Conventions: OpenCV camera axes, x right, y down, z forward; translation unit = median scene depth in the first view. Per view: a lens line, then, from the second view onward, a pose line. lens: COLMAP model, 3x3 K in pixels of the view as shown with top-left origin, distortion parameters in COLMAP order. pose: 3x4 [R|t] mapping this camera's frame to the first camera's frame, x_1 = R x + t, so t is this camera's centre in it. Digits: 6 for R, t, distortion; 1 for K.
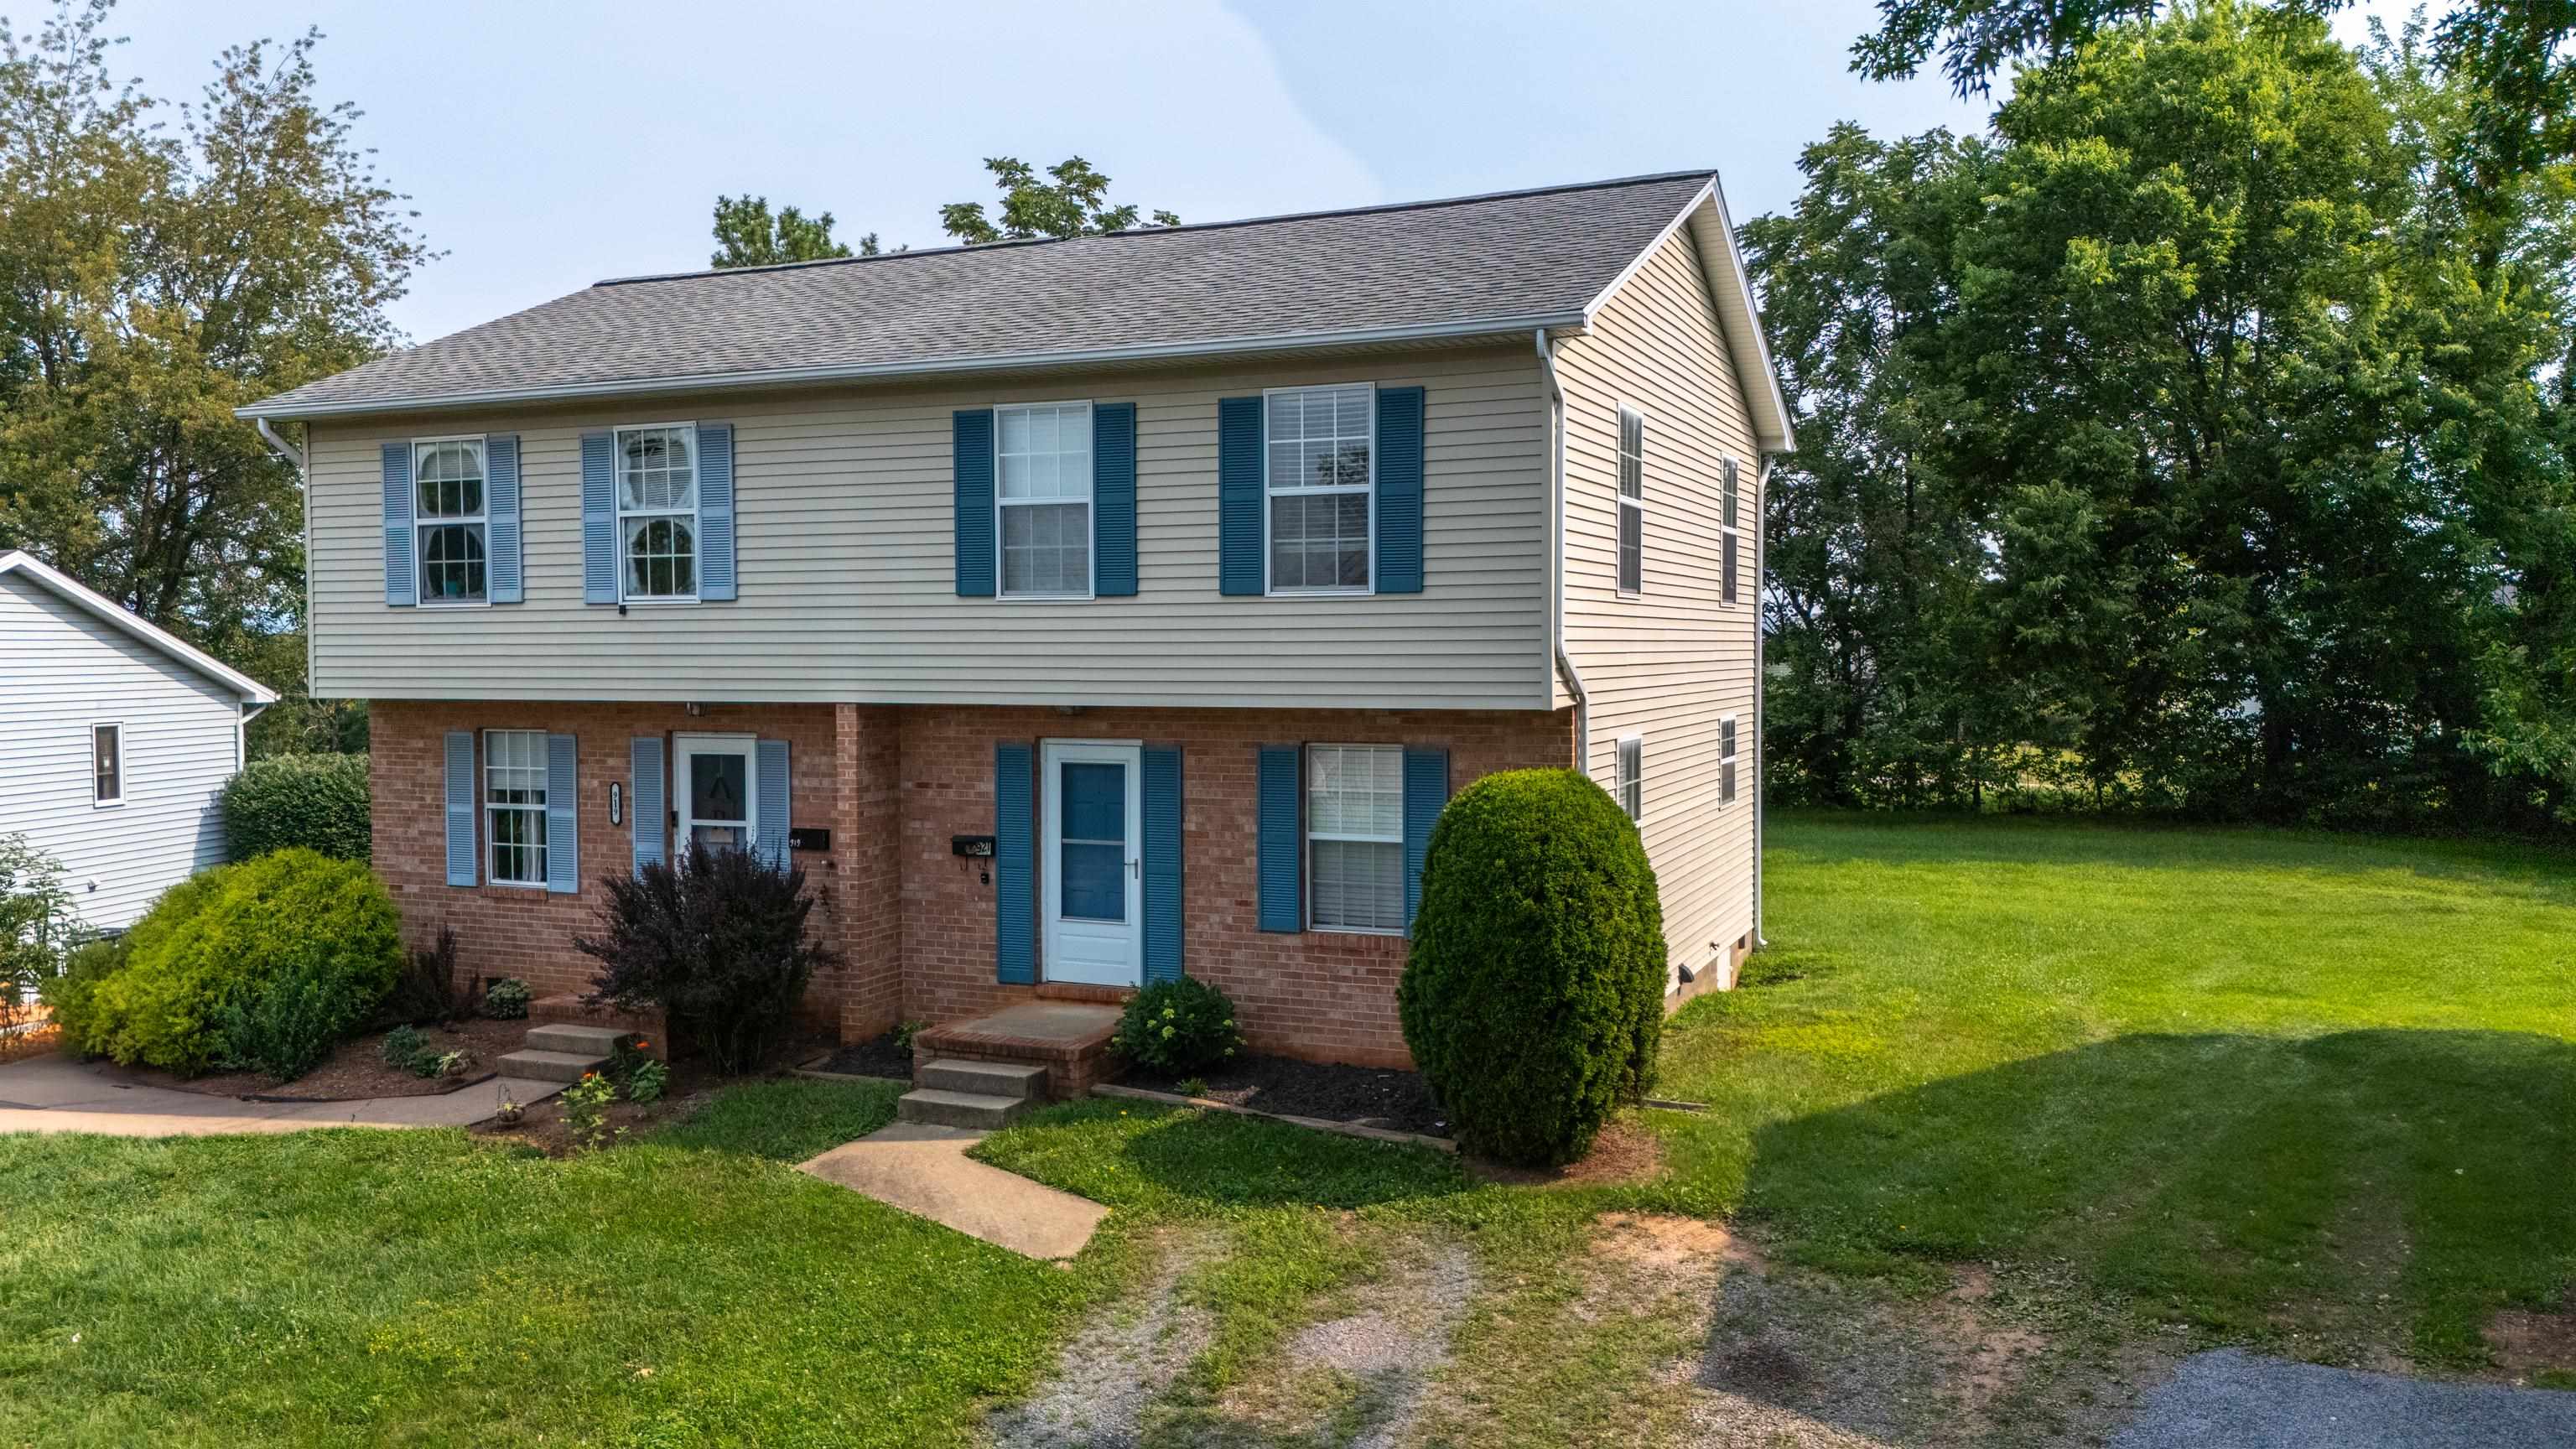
lens RADIAL K [[1897.9, 0, 1286.9], [0, 1897.9, 732.0], [0, 0, 1]] dist [0.083636, -0.087758]
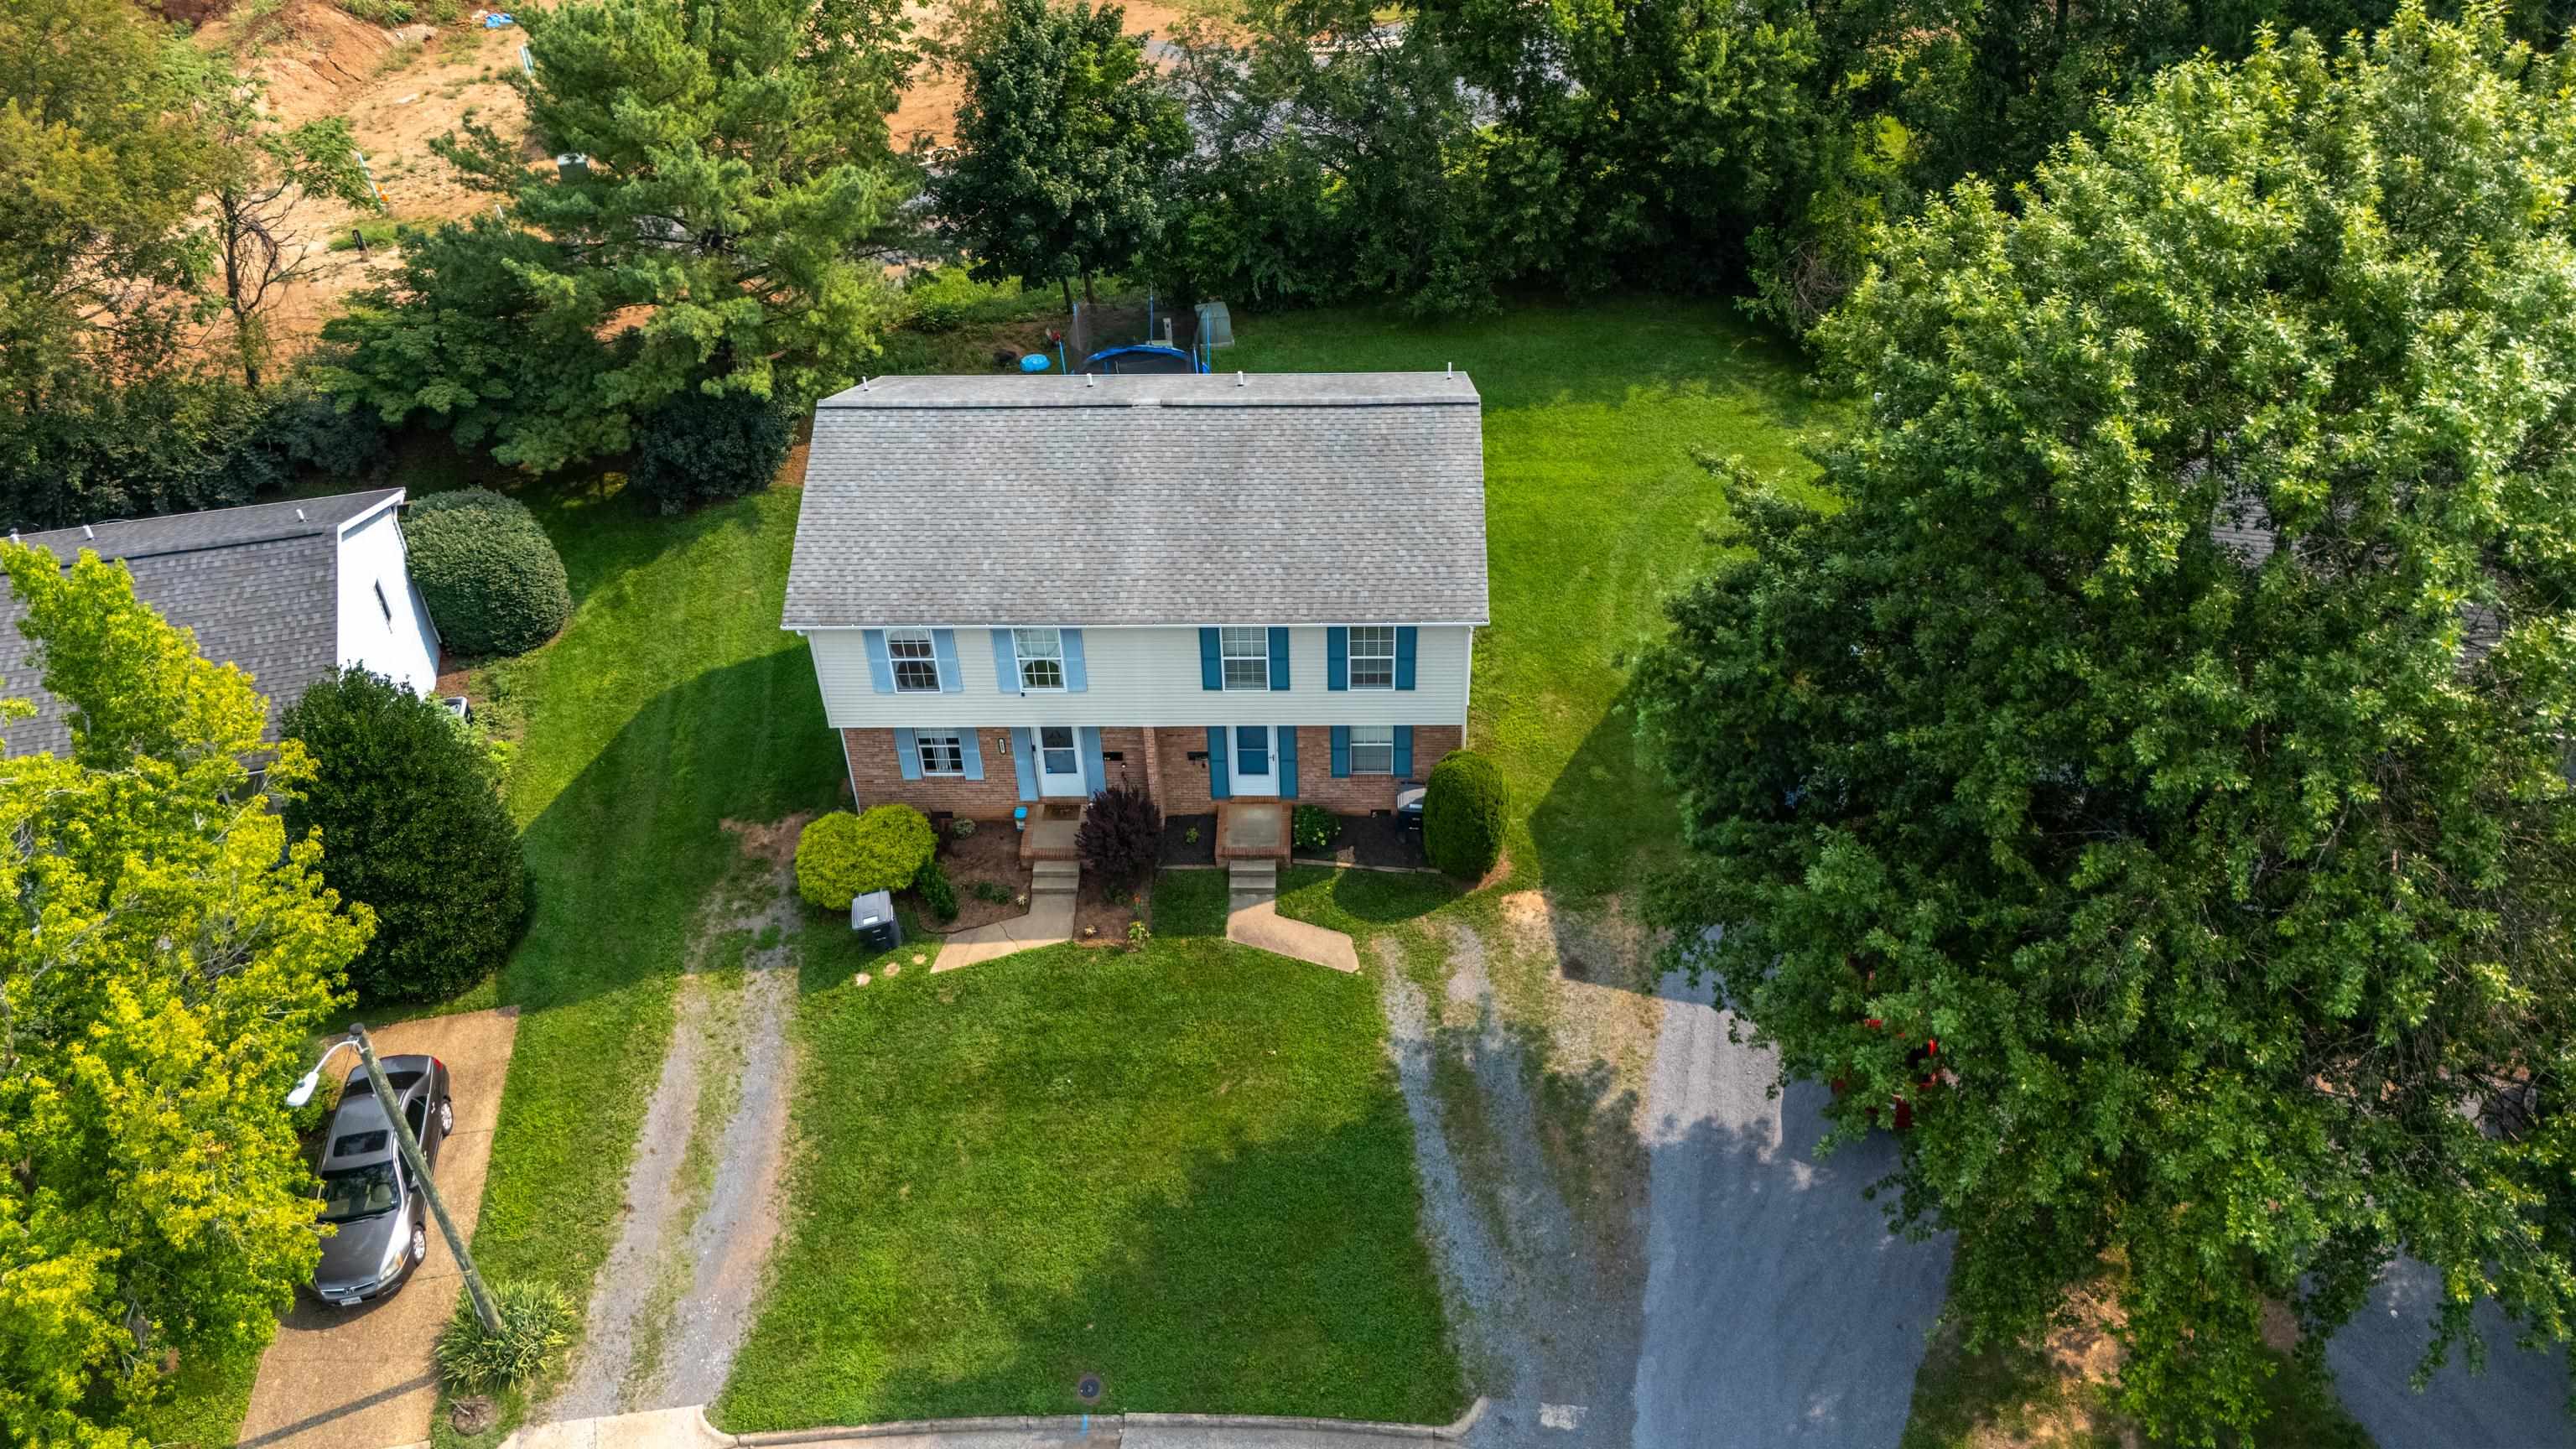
lens RADIAL K [[1897.9, 0, 1286.9], [0, 1897.9, 732.0], [0, 0, 1]] dist [0.083636, -0.087758]
pose [[0.928318, -0.247765, 0.277196, -0.733705], [0.039949, 0.807737, 0.588188, -1.389151], [-0.369634, -0.534952, 0.759735, -0.826909]]
